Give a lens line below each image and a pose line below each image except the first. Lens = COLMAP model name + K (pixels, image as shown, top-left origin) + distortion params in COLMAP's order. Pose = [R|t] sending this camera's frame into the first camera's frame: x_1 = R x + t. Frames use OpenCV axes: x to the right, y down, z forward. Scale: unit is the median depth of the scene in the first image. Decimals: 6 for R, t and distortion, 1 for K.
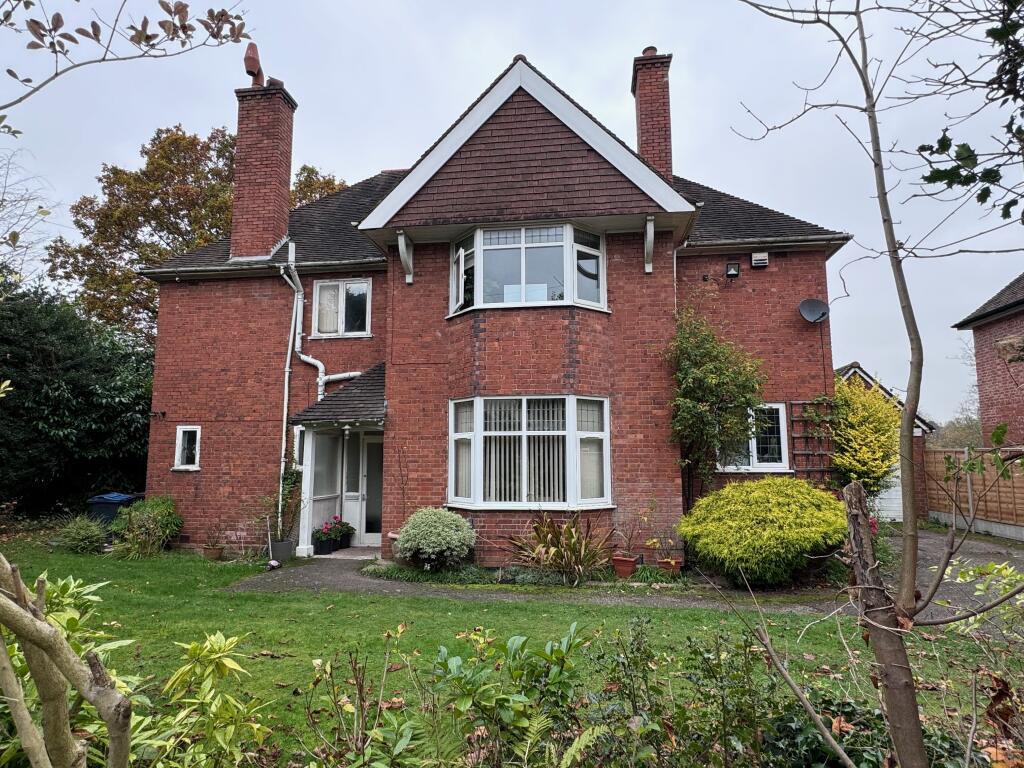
lens RADIAL K [[593.7, 0, 512.0], [0, 593.7, 384.0], [0, 0, 1]] dist [-0.000121, -0.001990]
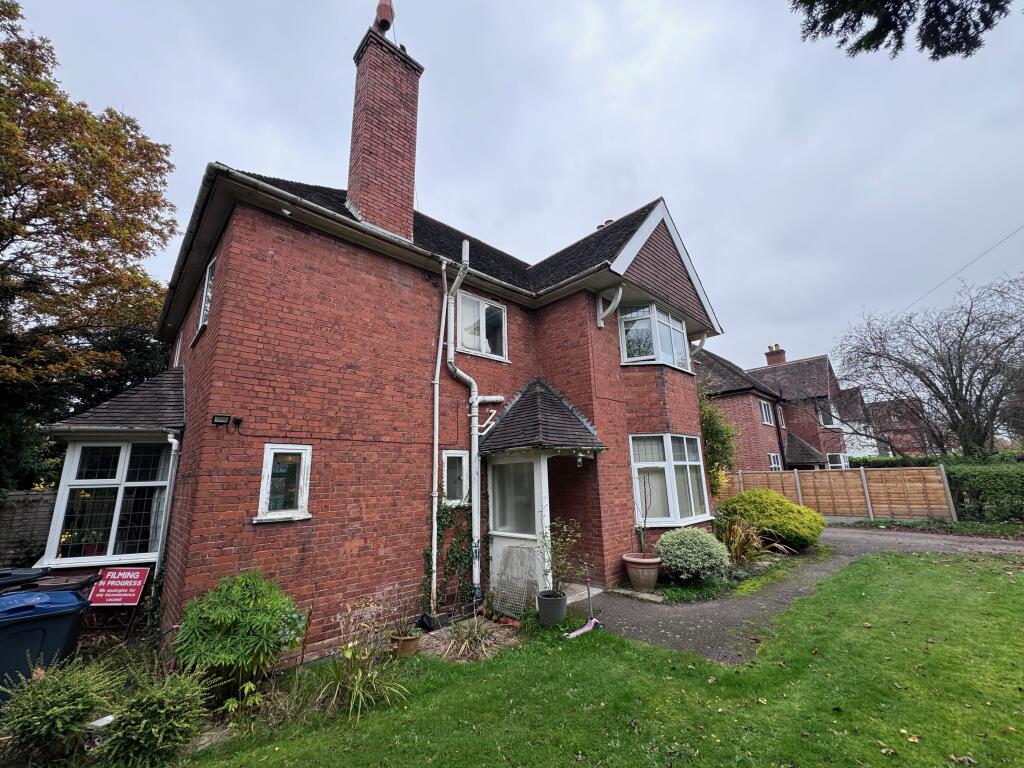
lens RADIAL K [[406.7, 0, 512.0], [0, 406.7, 384.0], [0, 0, 1]] dist [-0.002081, 0.000062]
pose [[0.625851, 0.160913, 0.763163, -0.838471], [-0.069891, 0.986120, -0.150607, 0.063807], [-0.776805, 0.040920, 0.628411, 0.637243]]
